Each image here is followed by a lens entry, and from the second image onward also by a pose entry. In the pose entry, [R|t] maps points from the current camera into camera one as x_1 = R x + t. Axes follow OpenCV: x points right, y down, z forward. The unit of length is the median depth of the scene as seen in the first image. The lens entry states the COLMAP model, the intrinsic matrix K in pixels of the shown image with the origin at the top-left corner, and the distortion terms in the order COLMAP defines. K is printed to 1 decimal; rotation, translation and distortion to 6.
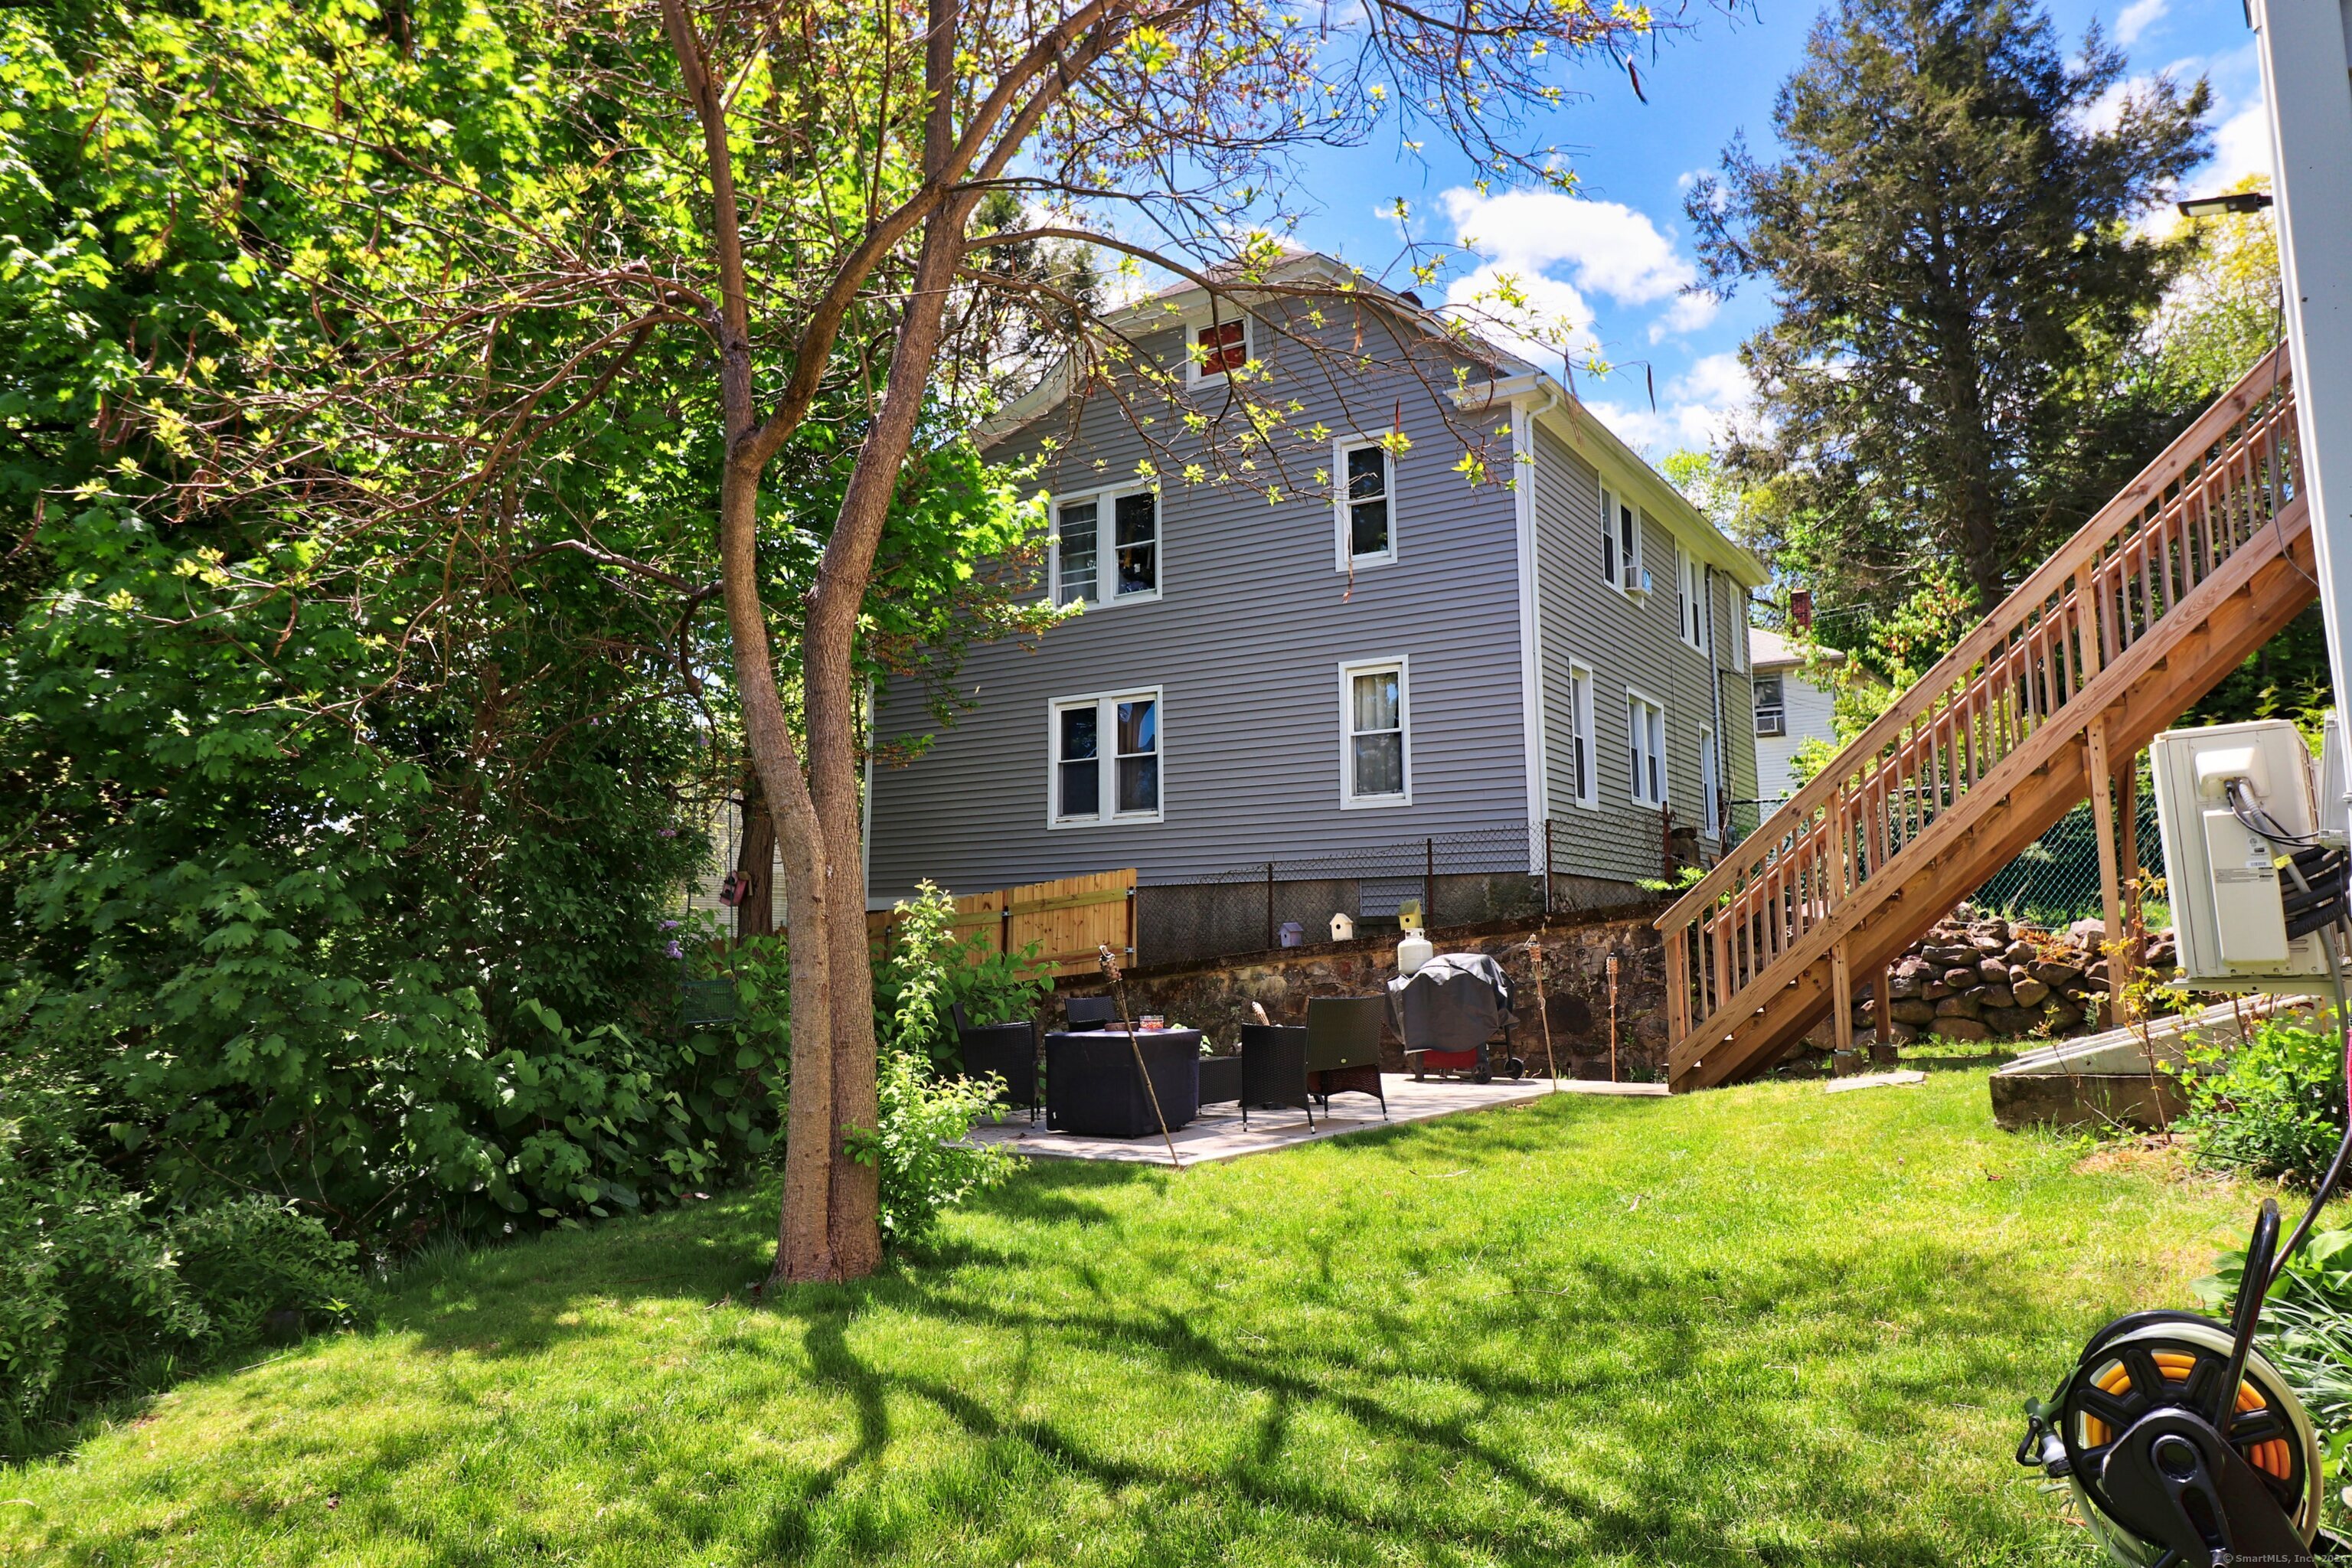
lens RADIAL K [[1390.6, 0, 1176.0], [0, 1390.6, 784.0], [0, 0, 1]] dist [-0.001726, -0.000387]
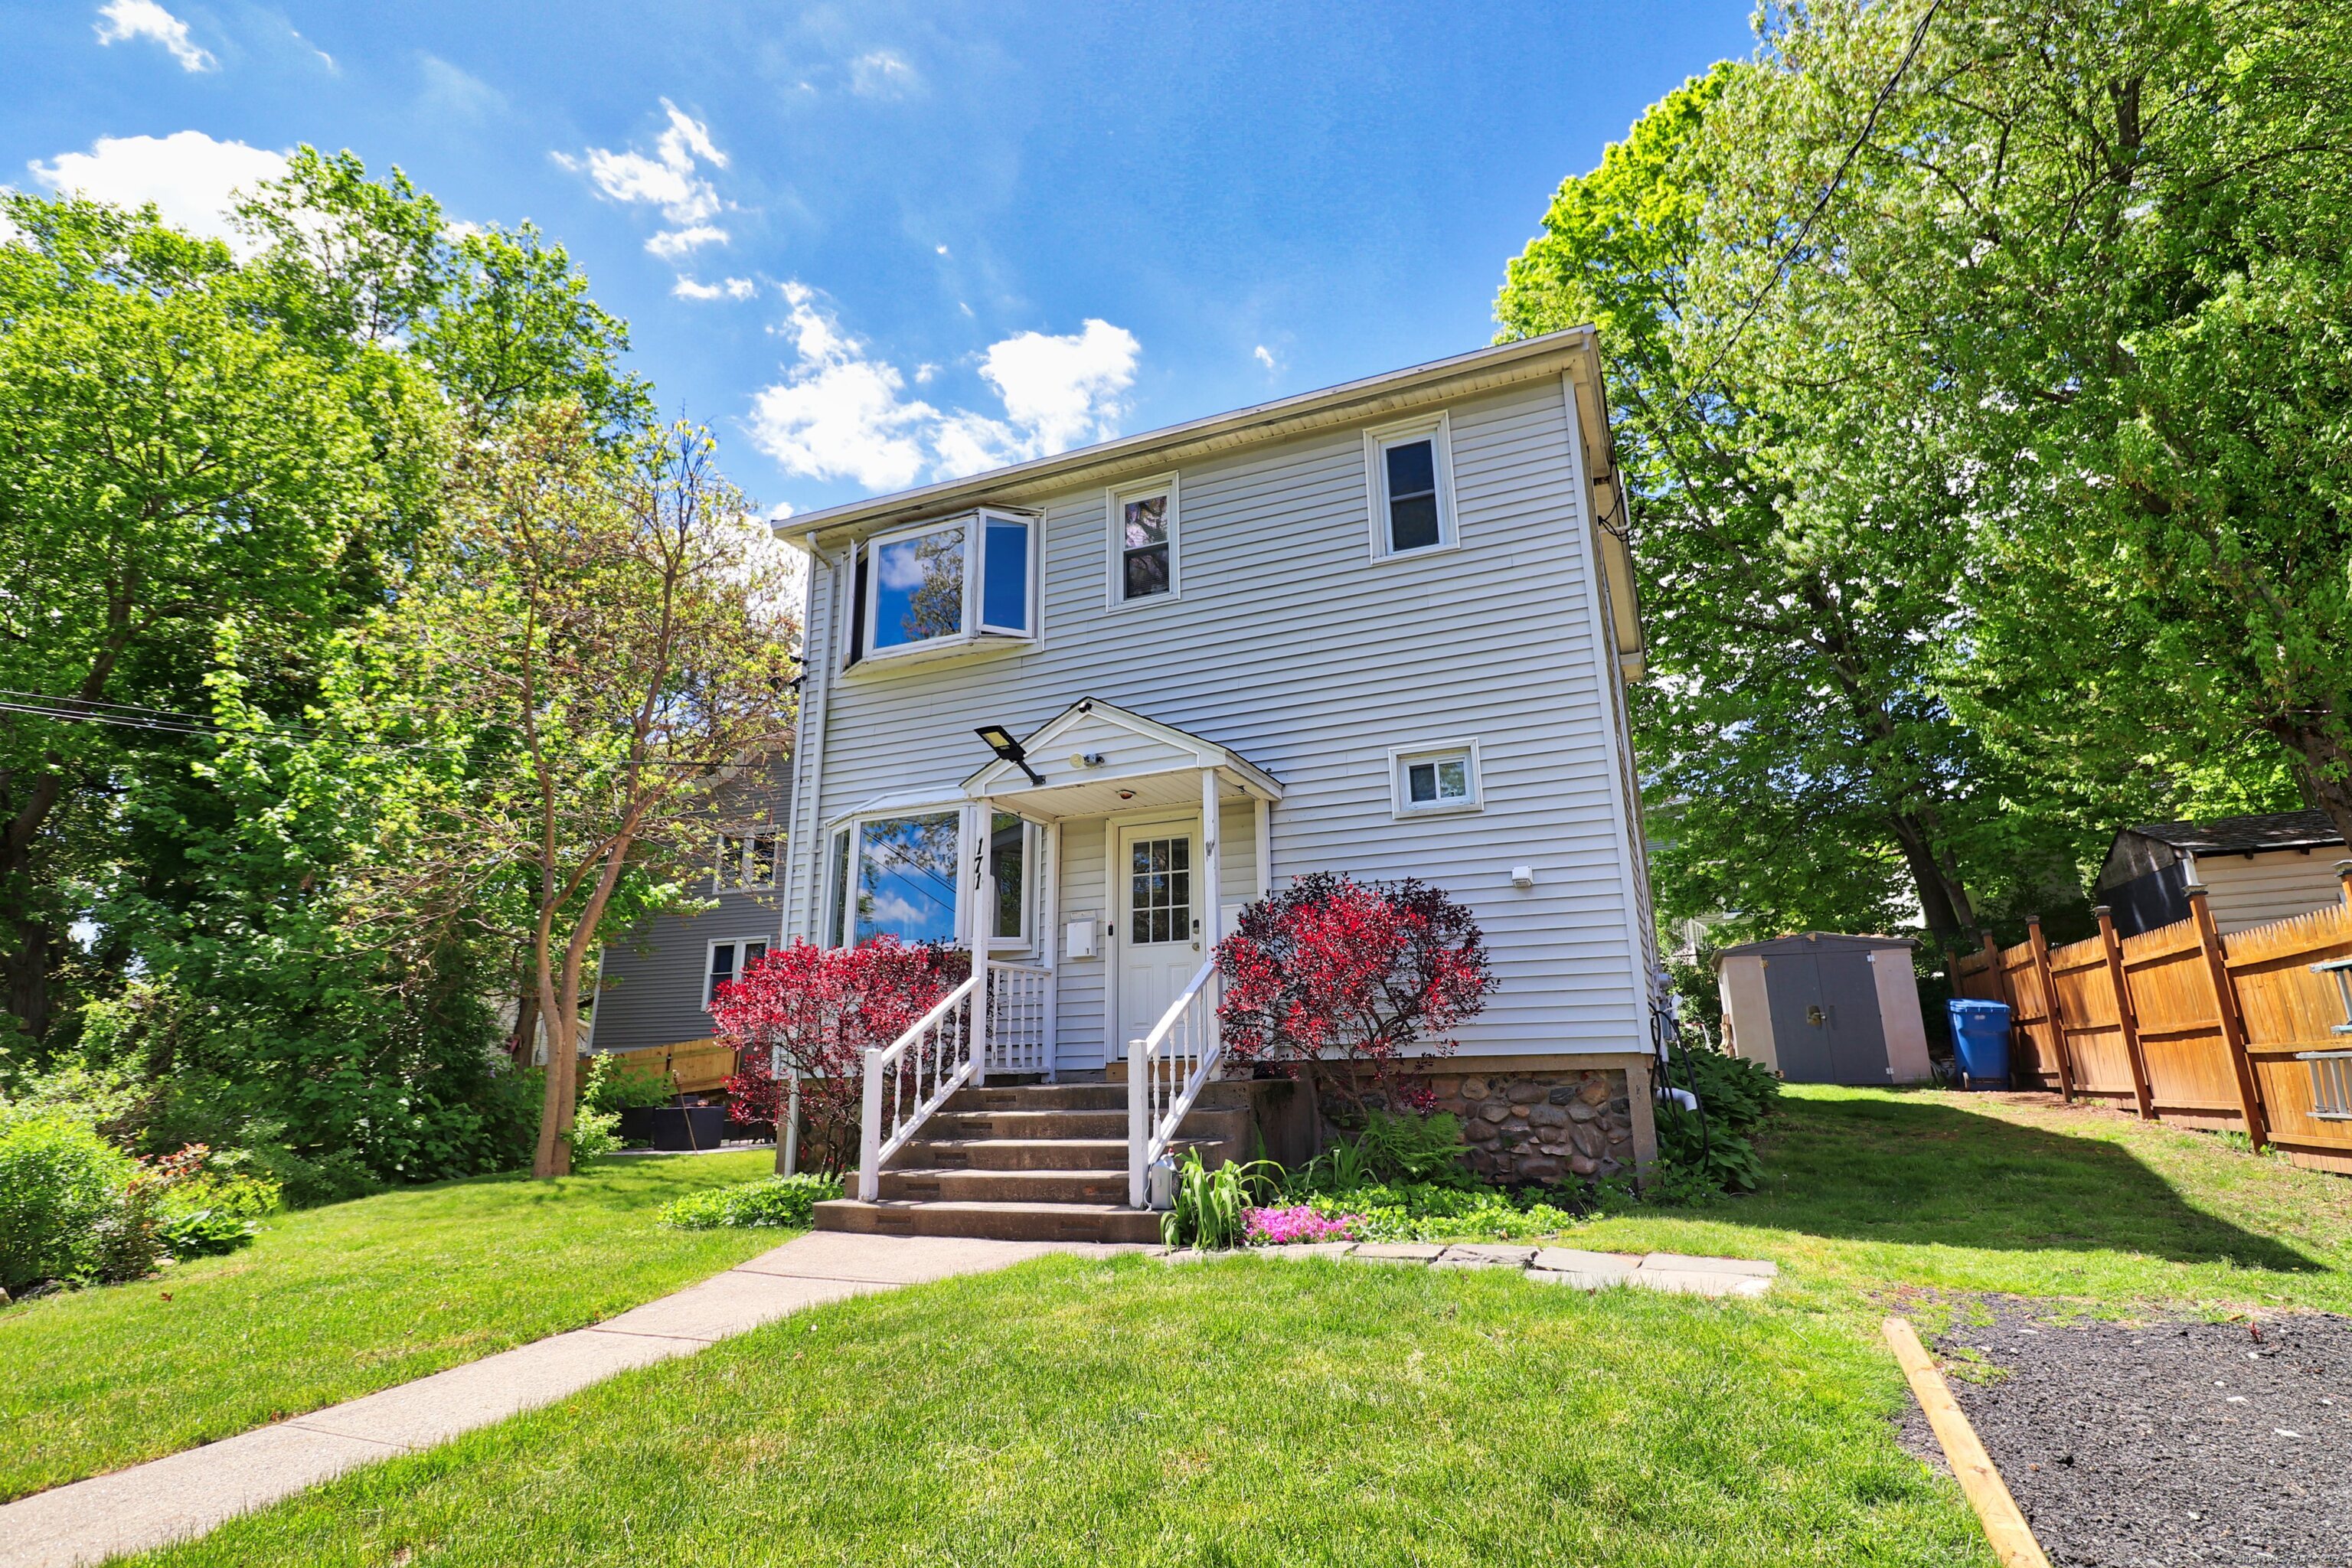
lens RADIAL K [[1179.8, 0, 1176.0], [0, 1179.8, 784.0], [0, 0, 1]] dist [0.000702, 0.000114]
pose [[0.977699, 0.047365, 0.204599, 0.412789], [-0.019280, 0.990364, -0.137141, -0.138359], [-0.209123, 0.130138, 0.969191, -1.510918]]
